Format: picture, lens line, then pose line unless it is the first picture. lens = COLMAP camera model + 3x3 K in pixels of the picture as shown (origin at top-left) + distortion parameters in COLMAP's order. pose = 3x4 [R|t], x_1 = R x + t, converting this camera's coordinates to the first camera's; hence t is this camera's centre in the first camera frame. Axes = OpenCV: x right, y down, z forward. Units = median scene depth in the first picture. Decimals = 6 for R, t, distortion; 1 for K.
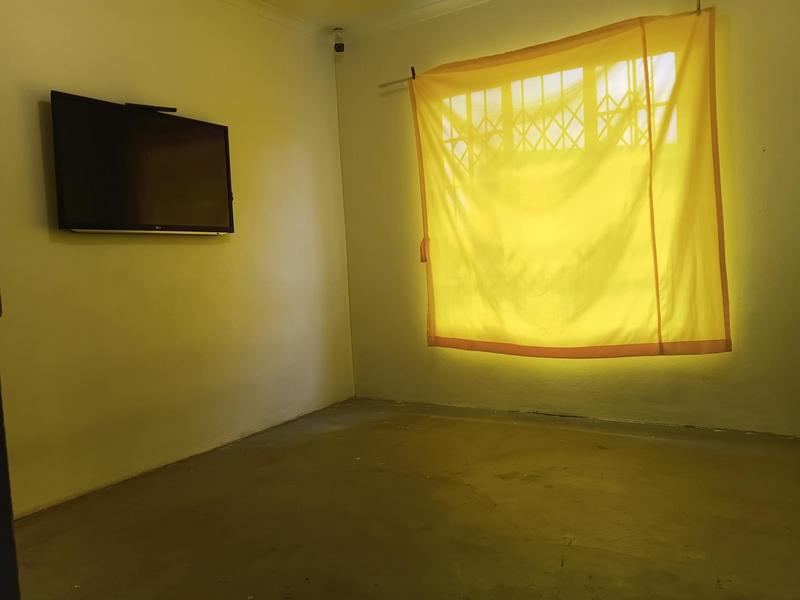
lens RADIAL K [[622.6, 0, 400.0], [0, 622.6, 300.0], [0, 0, 1]] dist [0.055858, -0.123804]
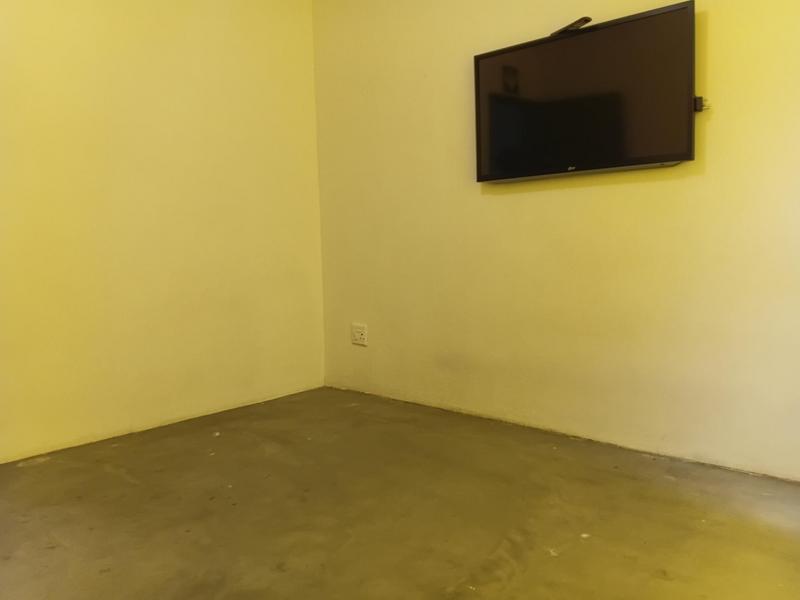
lens RADIAL K [[622.6, 0, 400.0], [0, 622.6, 300.0], [0, 0, 1]] dist [0.055858, -0.123804]
pose [[-0.166631, 0.153456, -0.974005, 0.520806], [-0.018030, 0.987176, 0.158616, -0.068626], [0.985854, 0.043992, -0.161727, 0.900777]]
